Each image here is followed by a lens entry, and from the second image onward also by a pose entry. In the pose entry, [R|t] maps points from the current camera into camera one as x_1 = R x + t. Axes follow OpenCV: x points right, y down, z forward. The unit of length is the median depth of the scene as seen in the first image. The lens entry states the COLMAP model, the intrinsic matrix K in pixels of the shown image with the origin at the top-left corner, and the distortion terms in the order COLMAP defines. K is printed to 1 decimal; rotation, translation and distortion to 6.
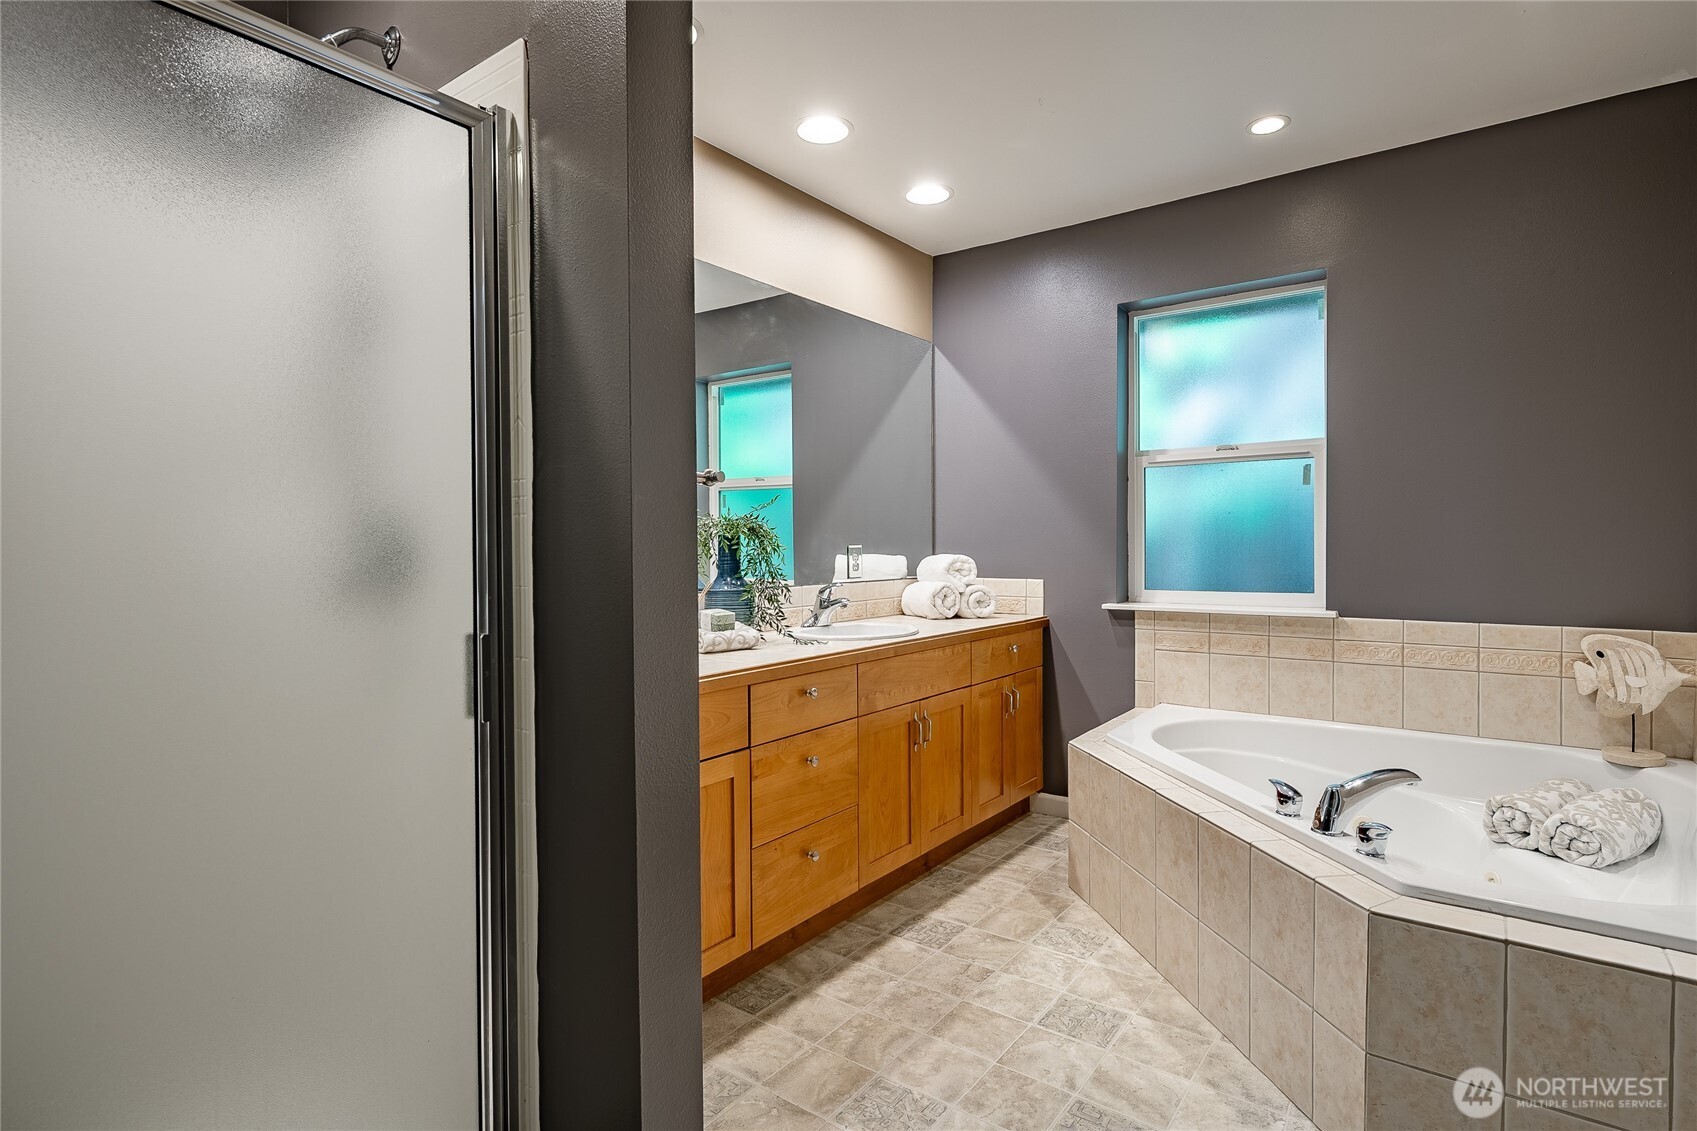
lens RADIAL K [[862.1, 0, 842.6], [0, 862.1, 564.2], [0, 0, 1]] dist [0.000780, -0.002169]
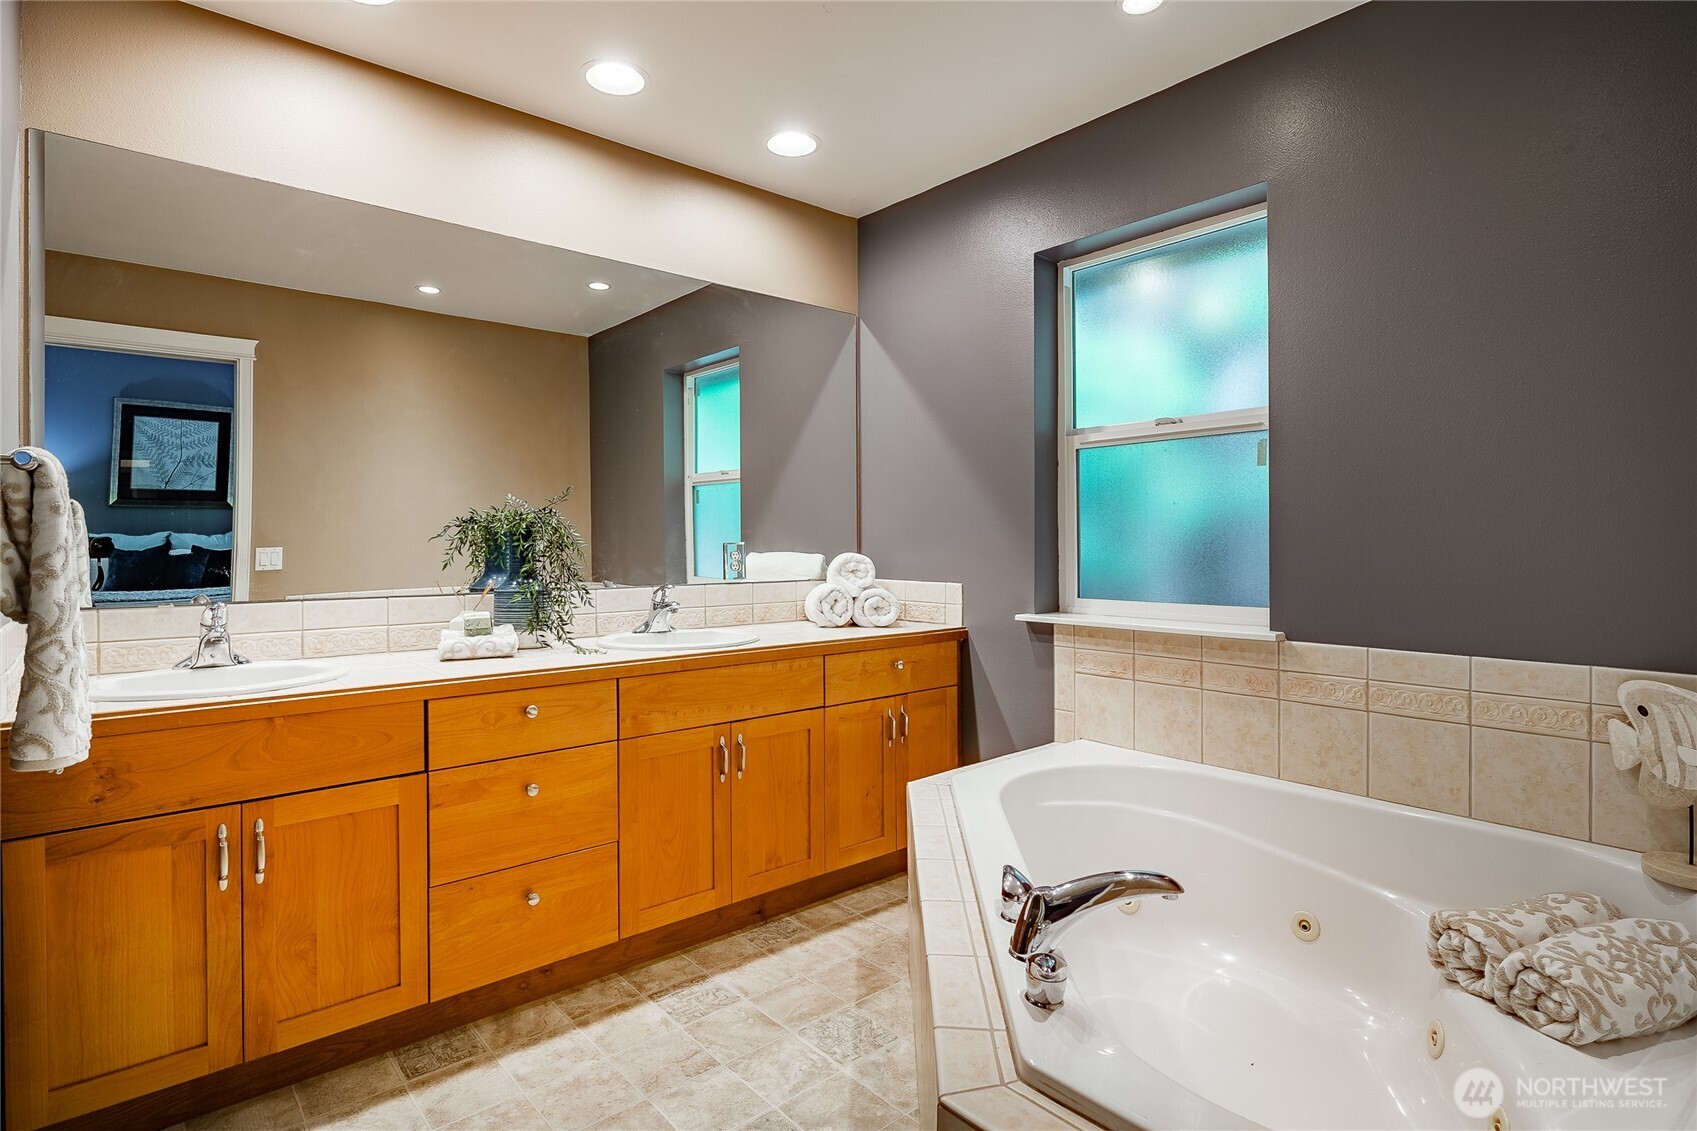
lens RADIAL K [[857.3, 0, 811.6], [0, 857.3, 545.2], [0, 0, 1]] dist [-0.003871, -0.000945]
pose [[0.971367, 0.005109, -0.237528, 0.391169], [-0.009277, 0.999822, -0.016437, -0.006249], [0.237401, 0.018170, 0.971242, 0.194729]]
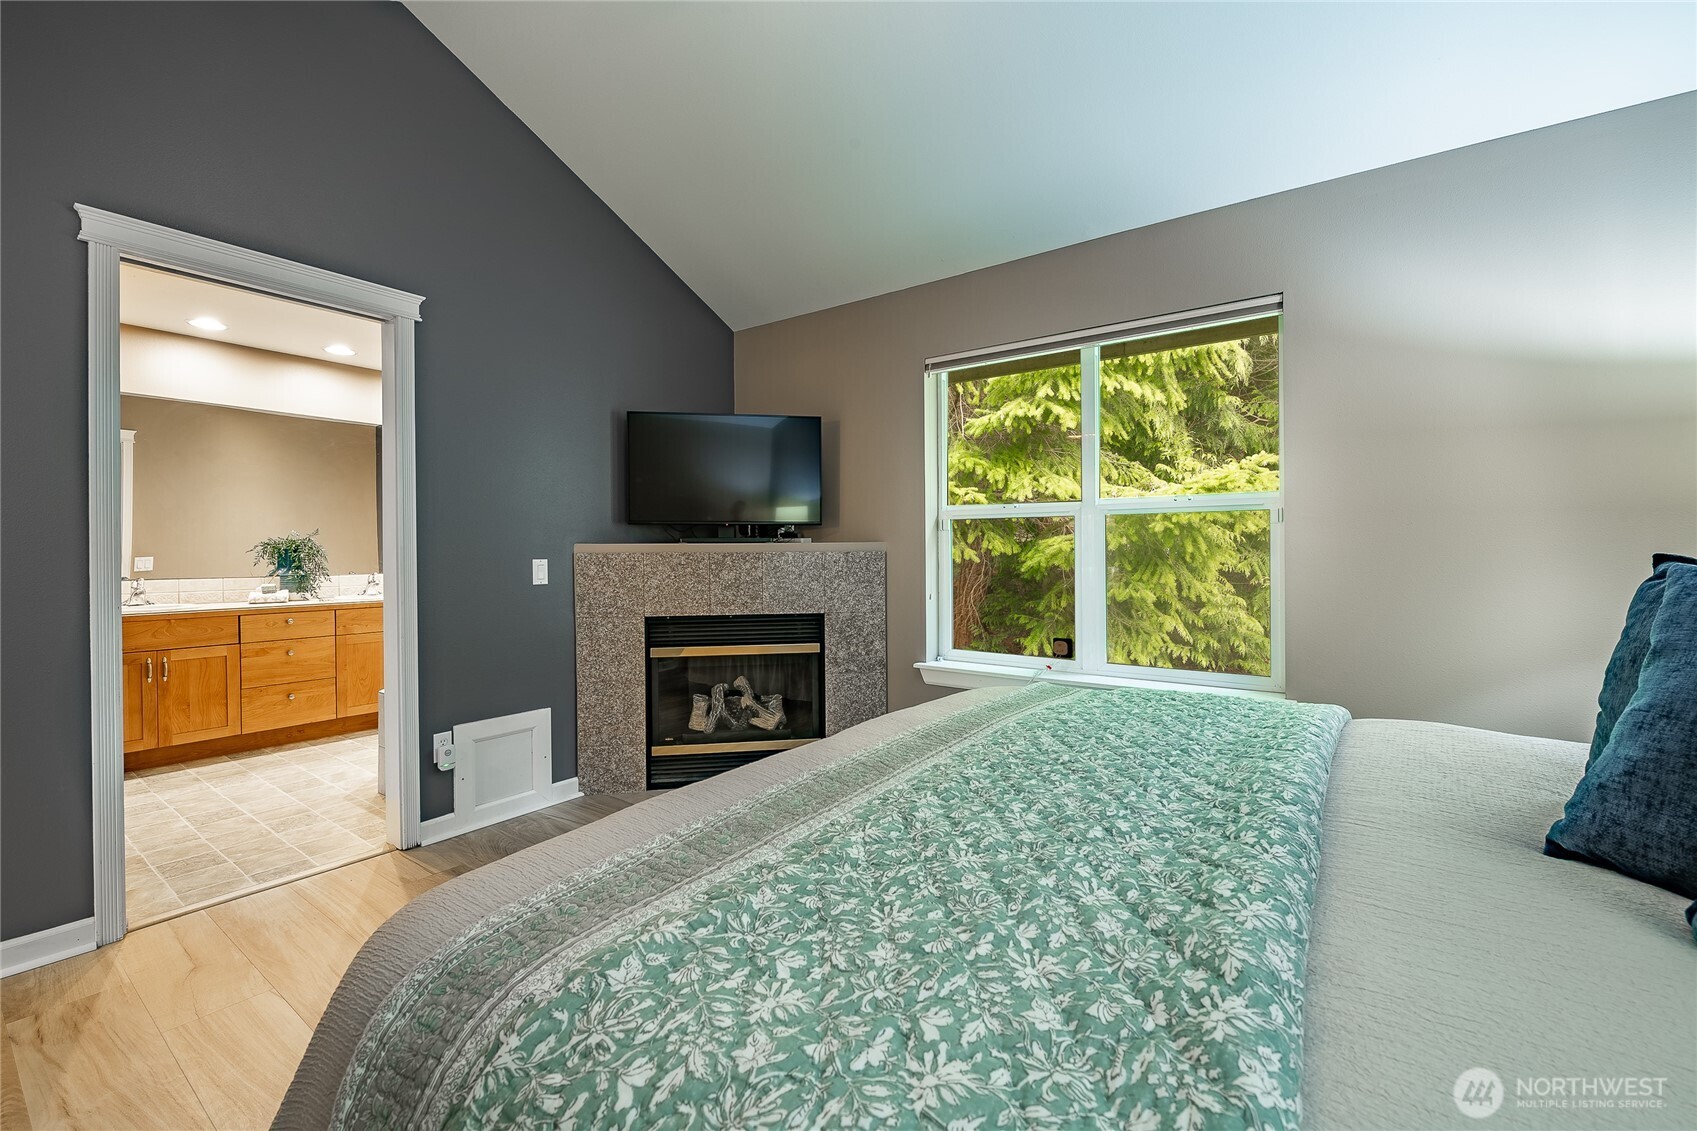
lens RADIAL K [[711.4, 0, 852.9], [0, 711.4, 558.1], [0, 0, 1]] dist [-0.010204, -0.000199]
pose [[0.999932, 0.000978, 0.011590, 1.192936], [-0.000772, 0.999842, -0.017762, 0.018814], [-0.011606, 0.017752, 0.999775, -0.698920]]
